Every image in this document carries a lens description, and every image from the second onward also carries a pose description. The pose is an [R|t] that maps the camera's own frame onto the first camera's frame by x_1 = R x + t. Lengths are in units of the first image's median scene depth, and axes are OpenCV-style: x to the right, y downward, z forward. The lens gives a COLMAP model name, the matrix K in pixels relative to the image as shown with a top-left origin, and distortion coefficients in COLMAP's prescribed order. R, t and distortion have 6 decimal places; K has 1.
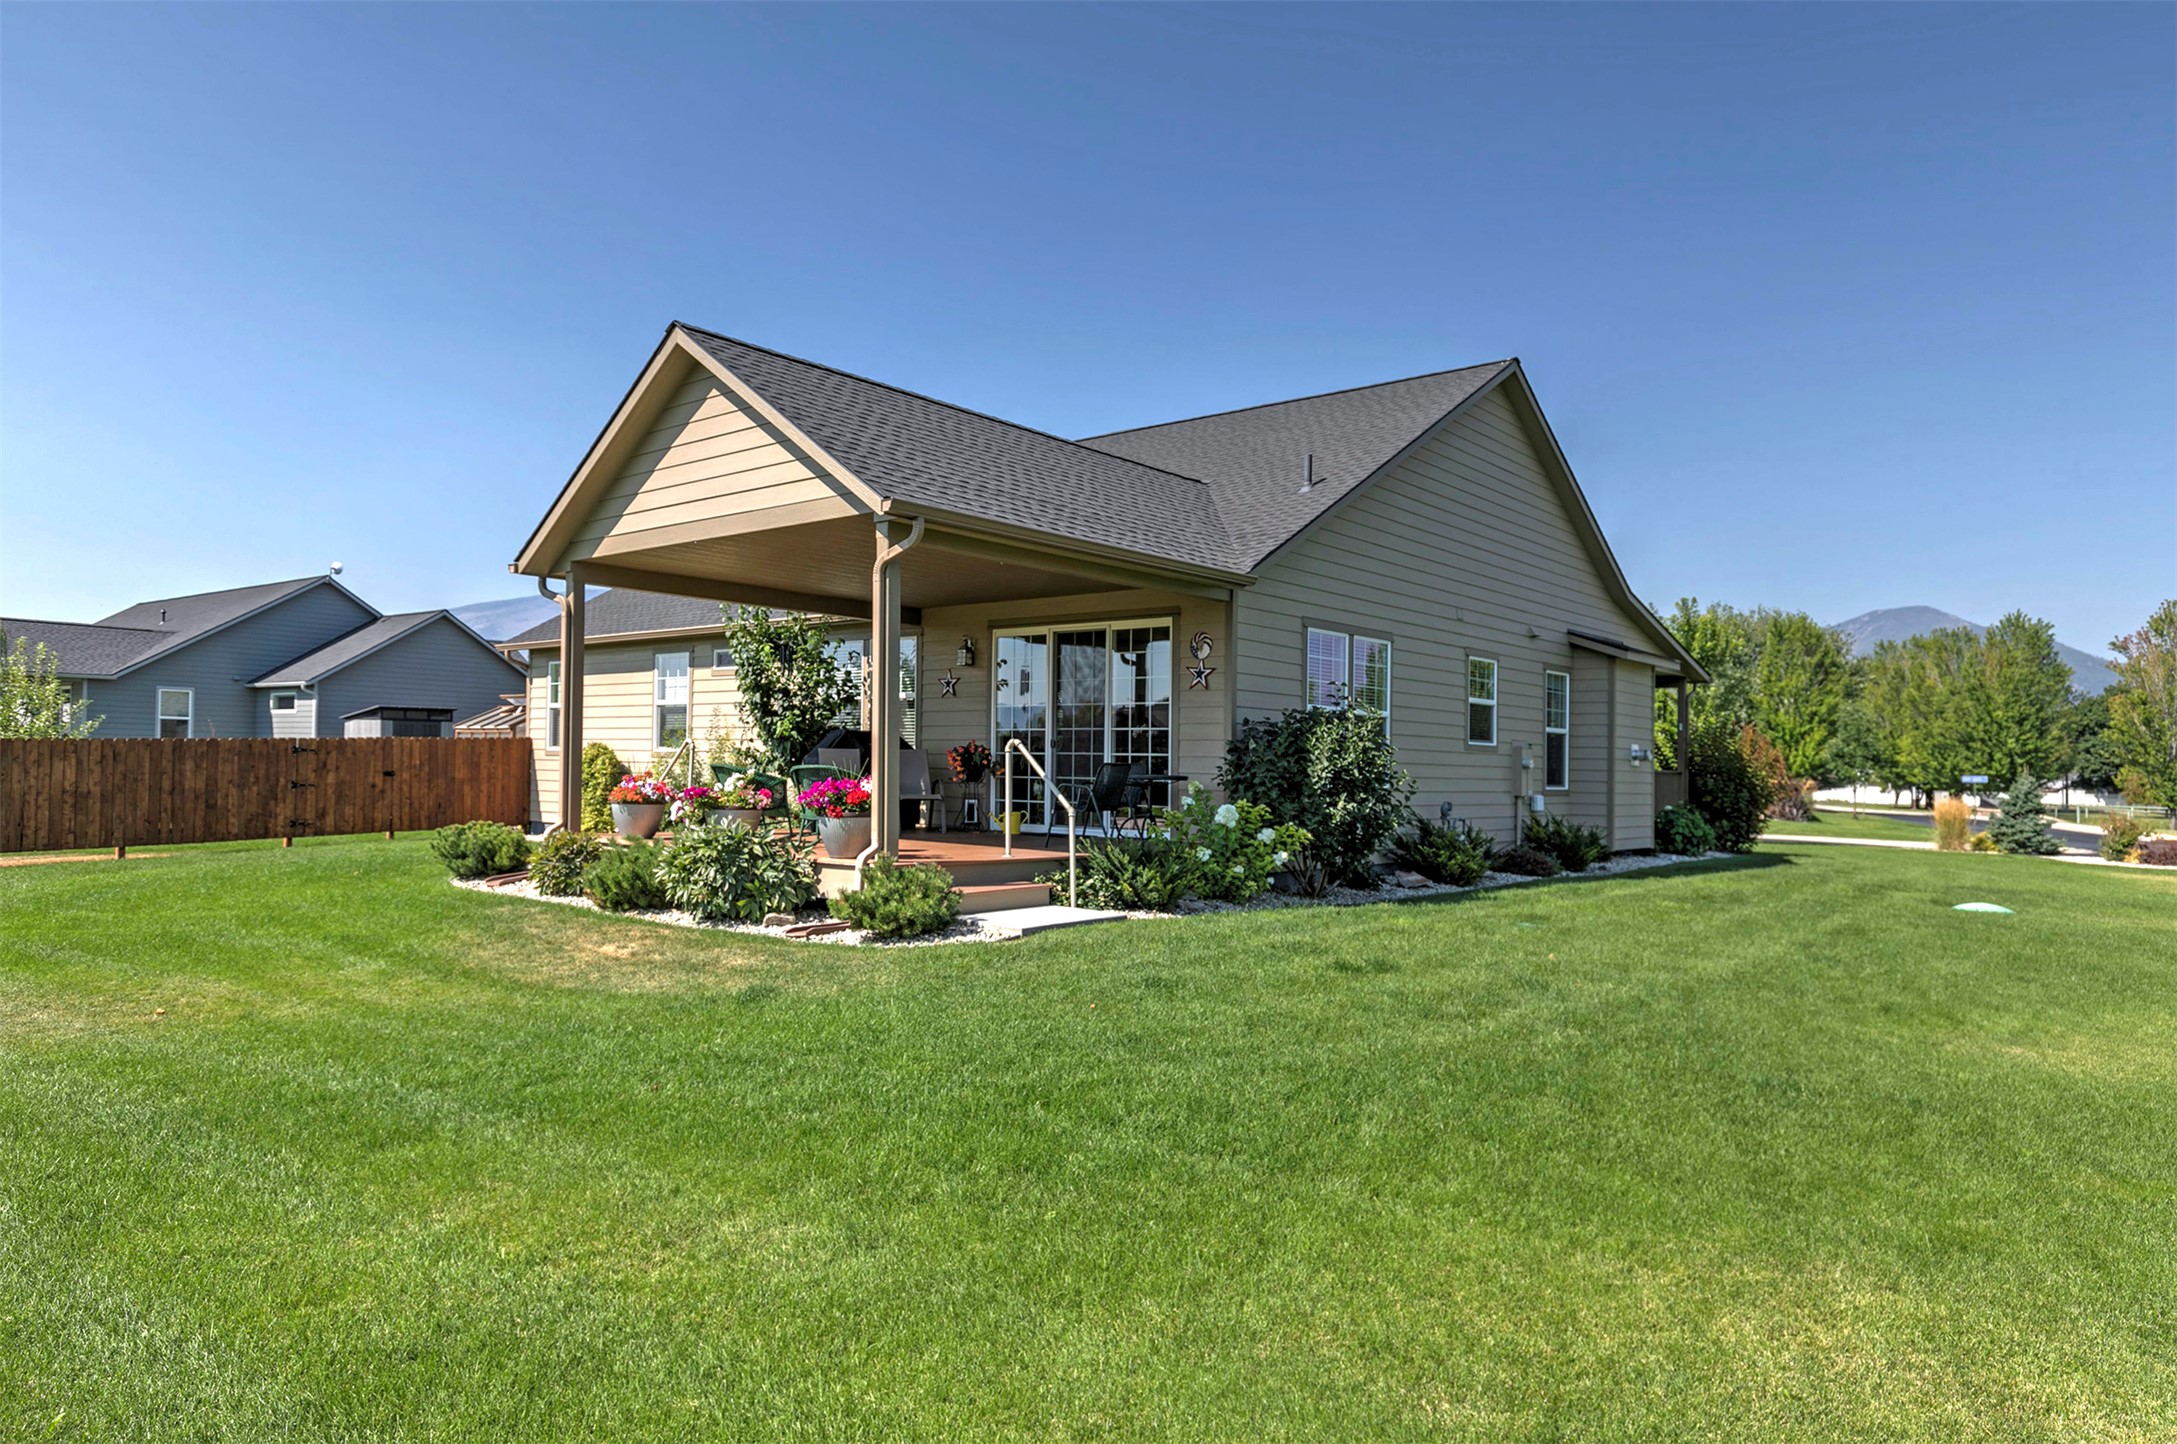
lens RADIAL K [[1367.8, 0, 1131.3], [0, 1367.8, 724.6], [0, 0, 1]] dist [0.001101, -0.000369]
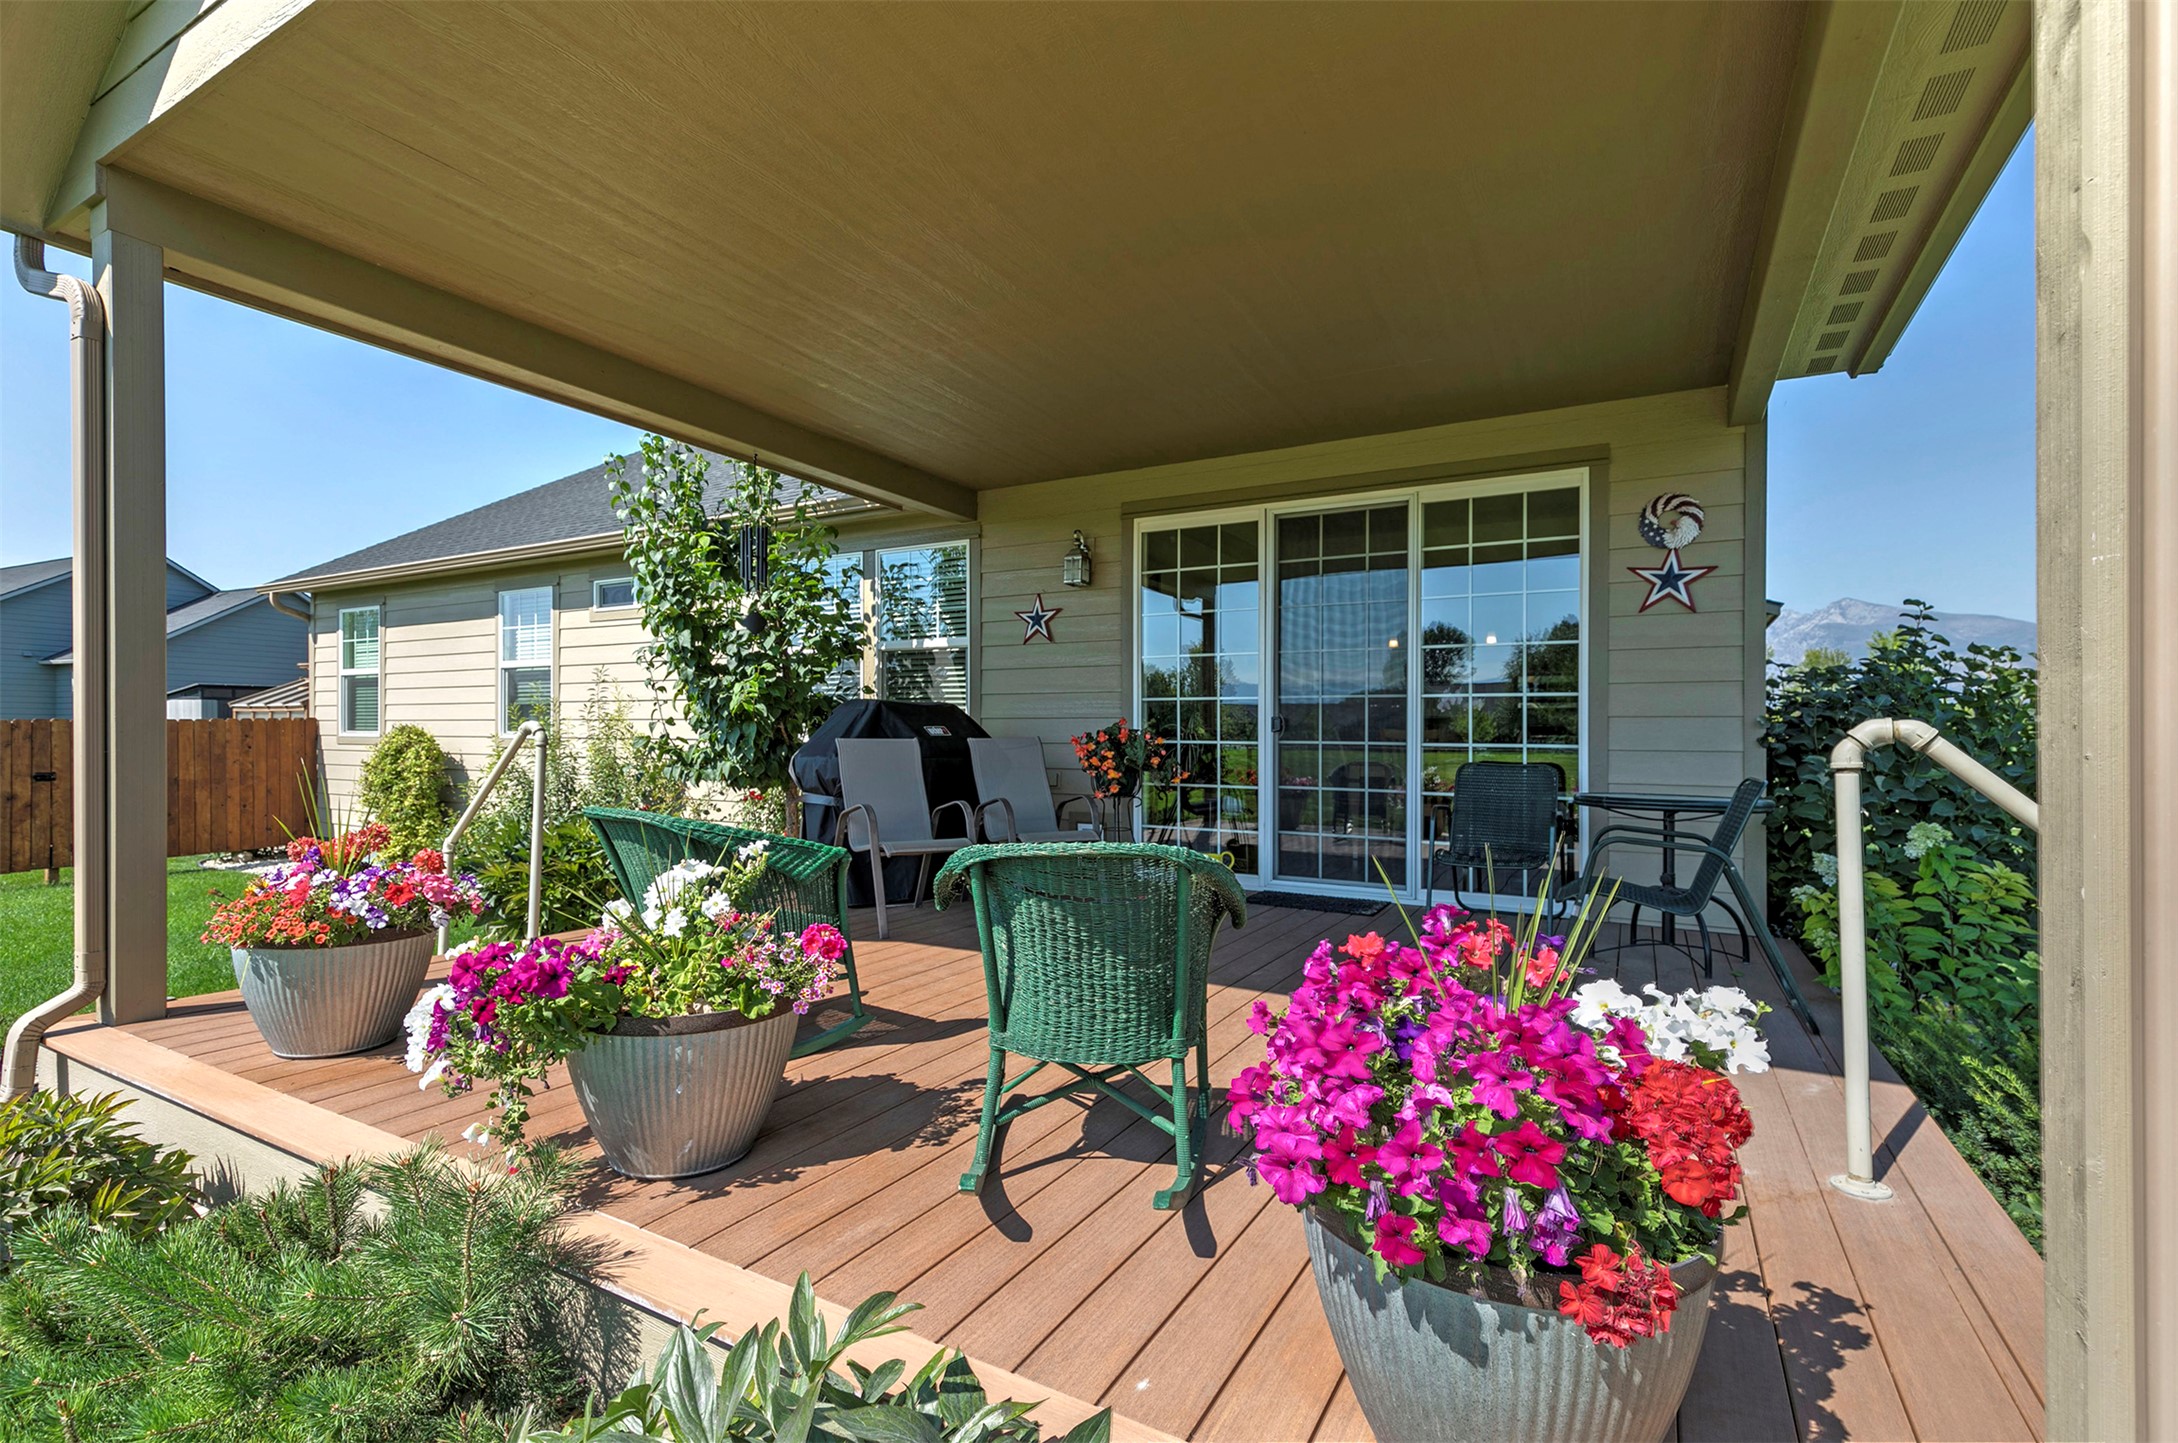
lens RADIAL K [[1004.5, 0, 1097.9], [0, 1004.5, 736.1], [0, 0, 1]] dist [0.005354, -0.000479]
pose [[0.986062, -0.008011, 0.166182, -0.172381], [0.002957, 0.999526, 0.030641, 0.005366], [-0.166349, -0.029722, 0.985619, 0.564102]]
